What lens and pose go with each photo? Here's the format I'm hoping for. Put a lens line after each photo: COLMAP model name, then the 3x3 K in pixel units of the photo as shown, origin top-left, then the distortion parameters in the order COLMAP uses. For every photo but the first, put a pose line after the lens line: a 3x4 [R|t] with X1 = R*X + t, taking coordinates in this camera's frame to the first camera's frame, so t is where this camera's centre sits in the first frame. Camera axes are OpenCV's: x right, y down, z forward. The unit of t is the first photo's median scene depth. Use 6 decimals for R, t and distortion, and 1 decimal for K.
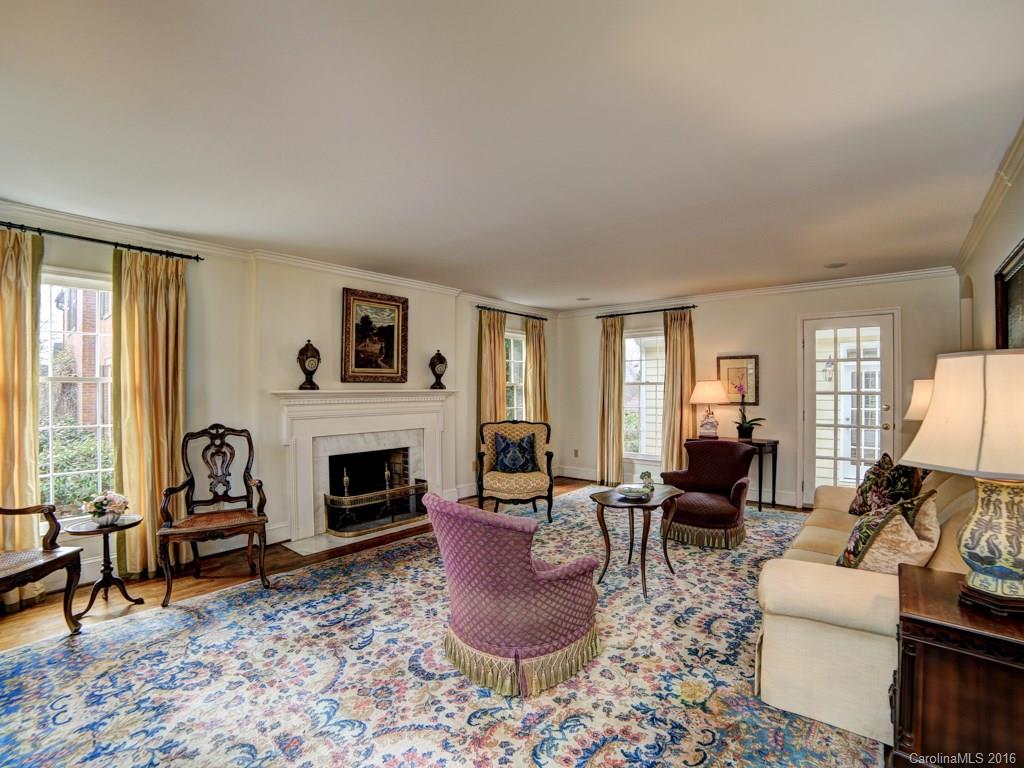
lens RADIAL K [[491.3, 0, 514.7], [0, 491.3, 395.8], [0, 0, 1]] dist [-0.021132, 0.000091]
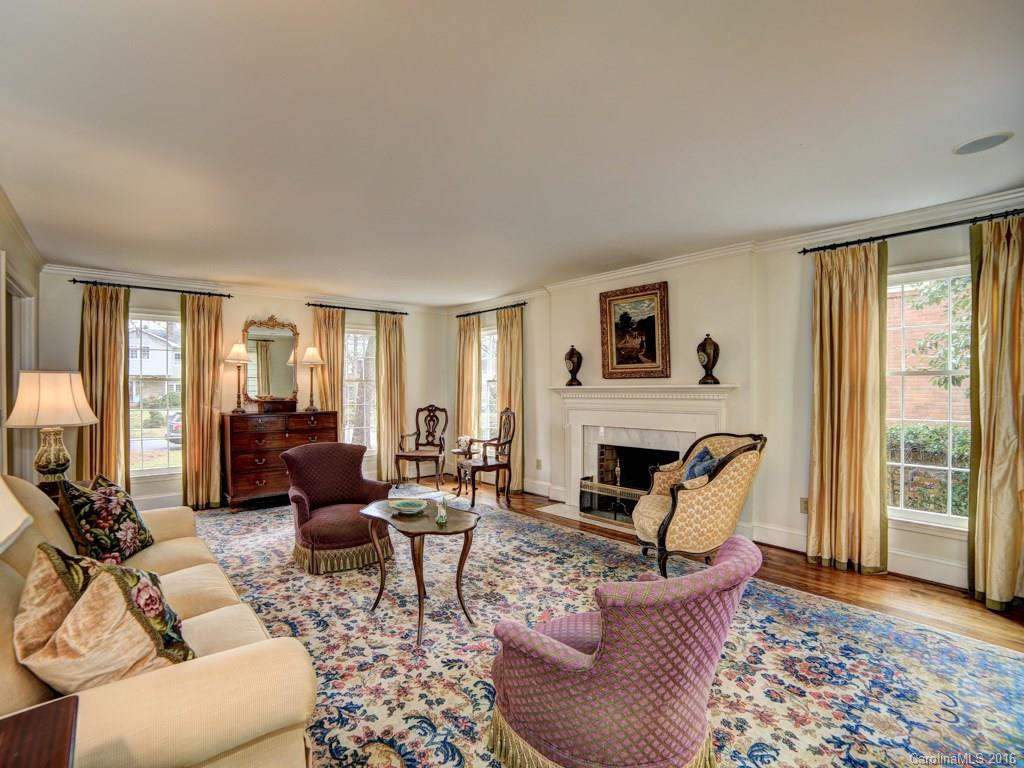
lens RADIAL K [[525.7, 0, 514.1], [0, 525.7, 382.5], [0, 0, 1]] dist [0.002103, 0.000495]
pose [[-0.167433, -0.007012, -0.985859, 0.853862], [-0.002622, 0.999974, -0.006667, -0.011317], [0.985880, 0.001469, -0.167447, 1.006104]]
